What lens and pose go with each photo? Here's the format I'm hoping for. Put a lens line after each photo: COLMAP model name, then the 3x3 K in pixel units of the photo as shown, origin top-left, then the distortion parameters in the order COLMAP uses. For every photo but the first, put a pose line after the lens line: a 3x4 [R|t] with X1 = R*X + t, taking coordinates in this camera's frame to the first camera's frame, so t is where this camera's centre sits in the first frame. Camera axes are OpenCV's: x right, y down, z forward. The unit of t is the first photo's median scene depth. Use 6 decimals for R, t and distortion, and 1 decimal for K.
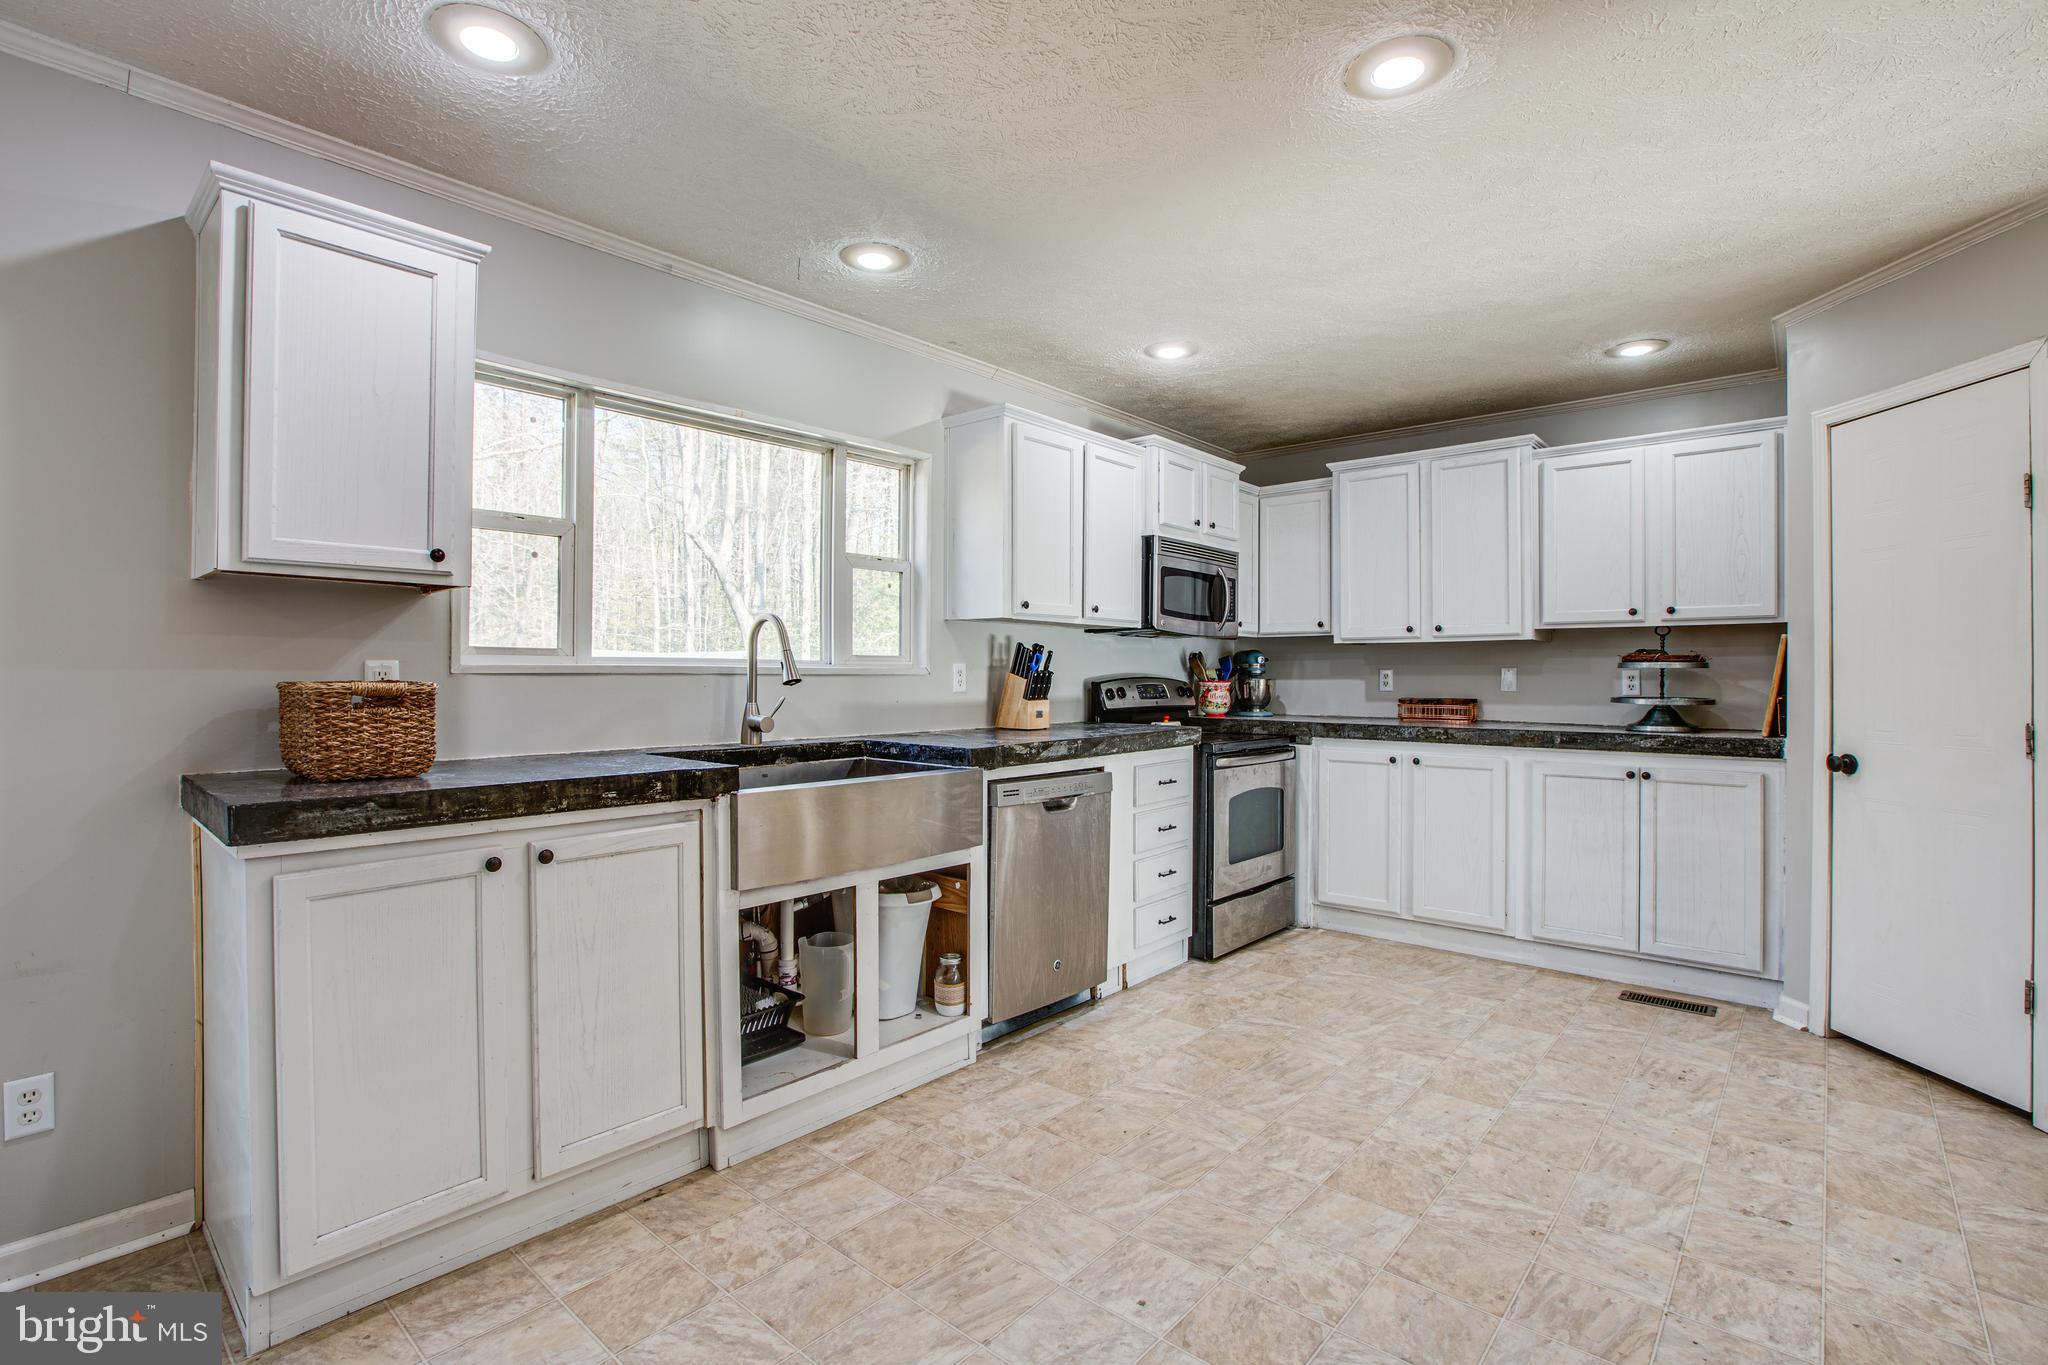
lens RADIAL K [[938.0, 0, 1030.2], [0, 938.0, 677.3], [0, 0, 1]] dist [-0.036386, 0.004868]
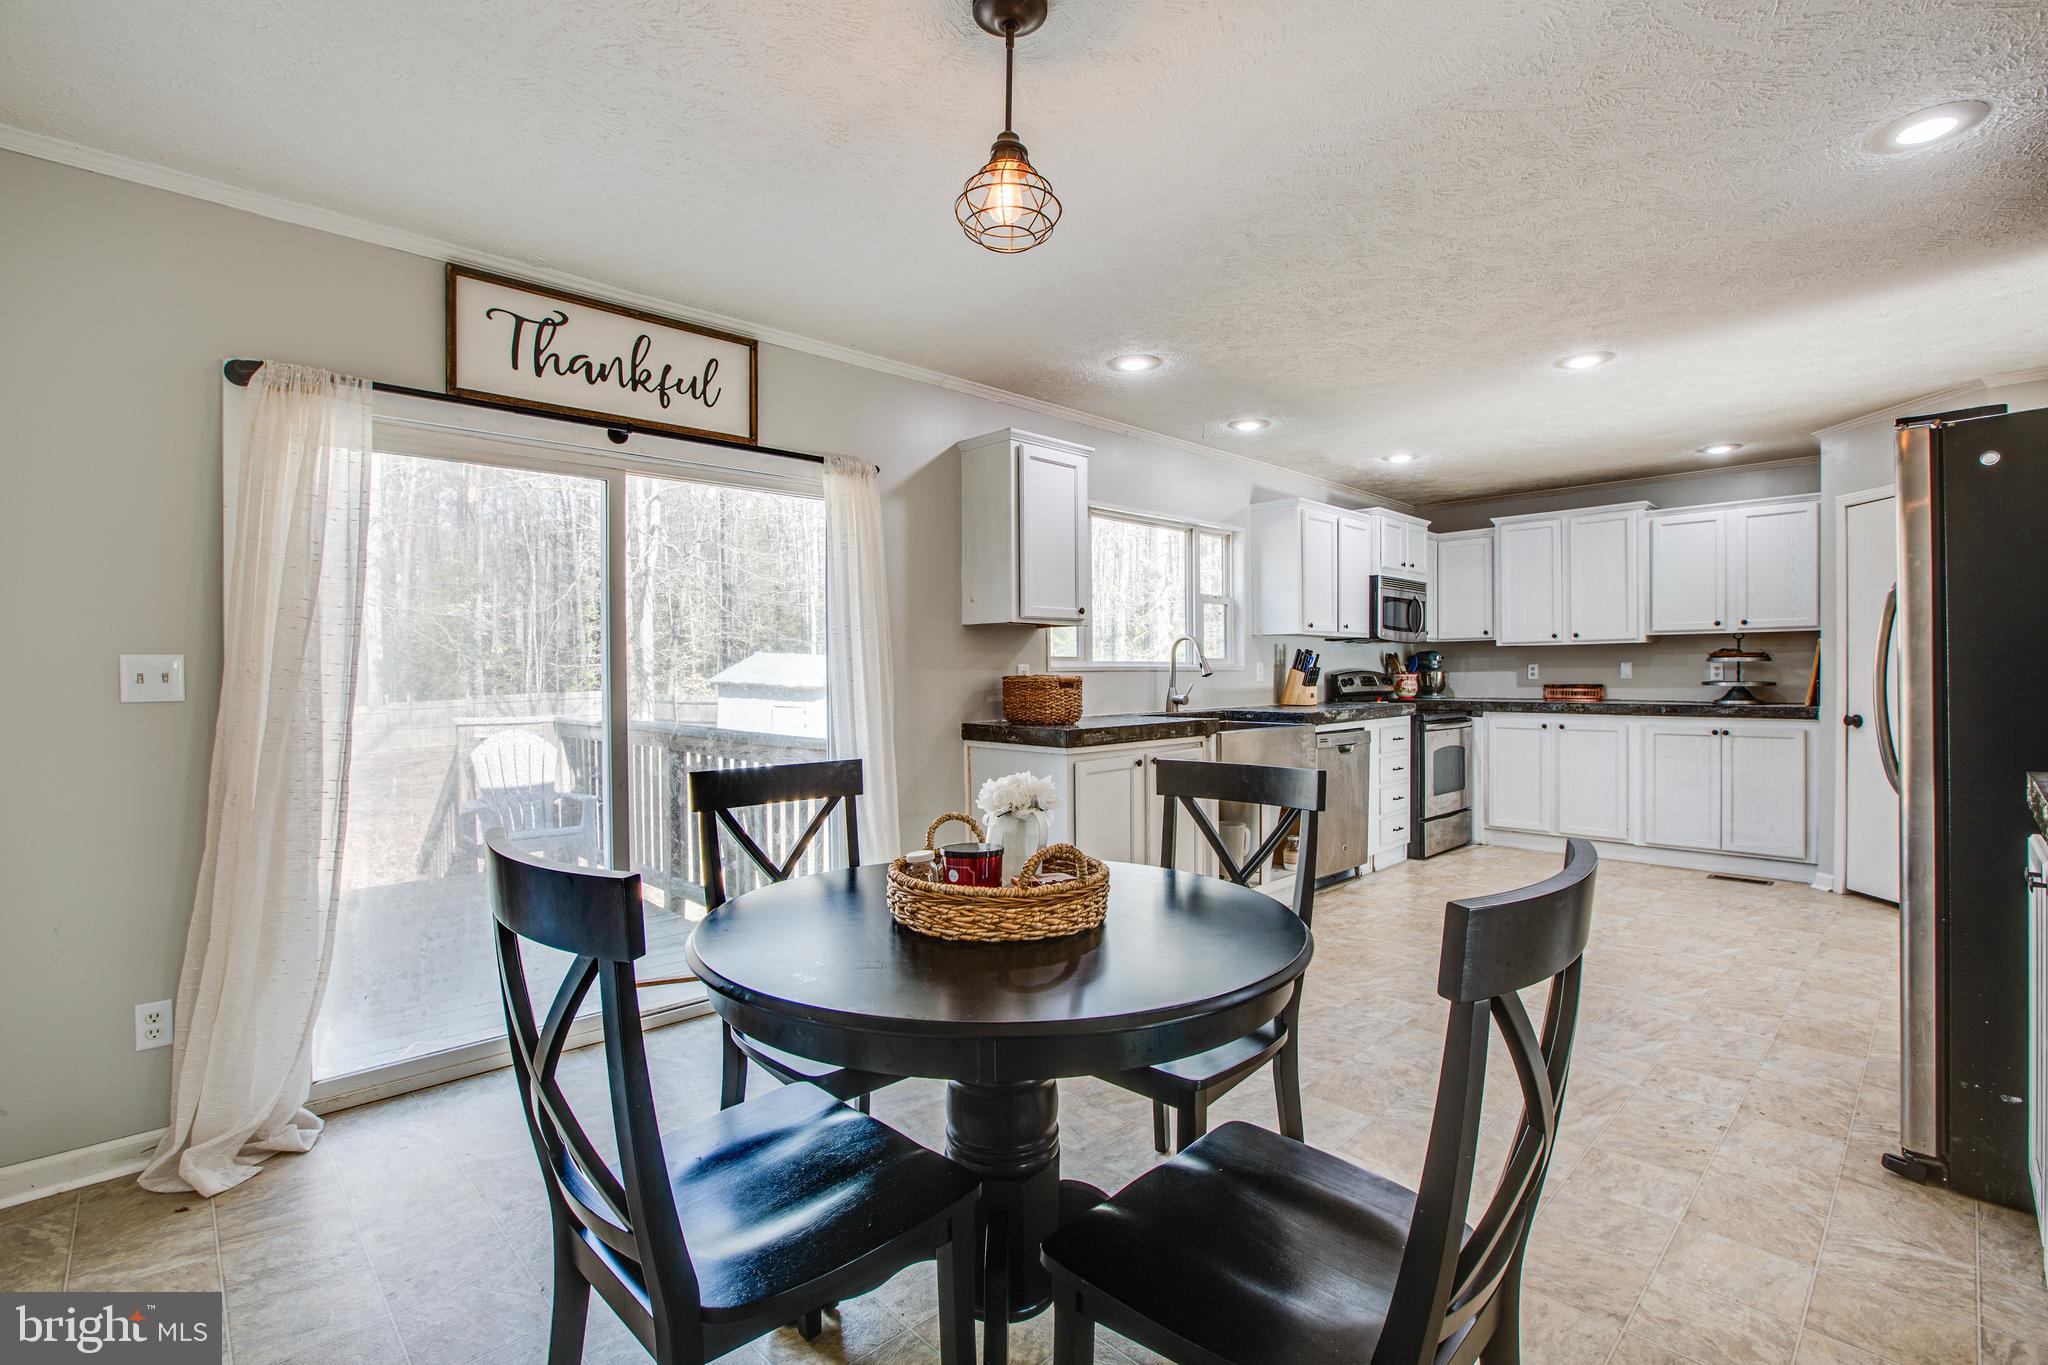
lens RADIAL K [[938.0, 0, 1013.5], [0, 938.0, 686.6], [0, 0, 1]] dist [-0.036386, 0.004868]
pose [[0.996216, -0.007677, -0.086571, -0.337669], [0.008767, 0.999887, 0.012223, 0.002189], [0.086468, -0.012935, 0.996171, -0.556235]]
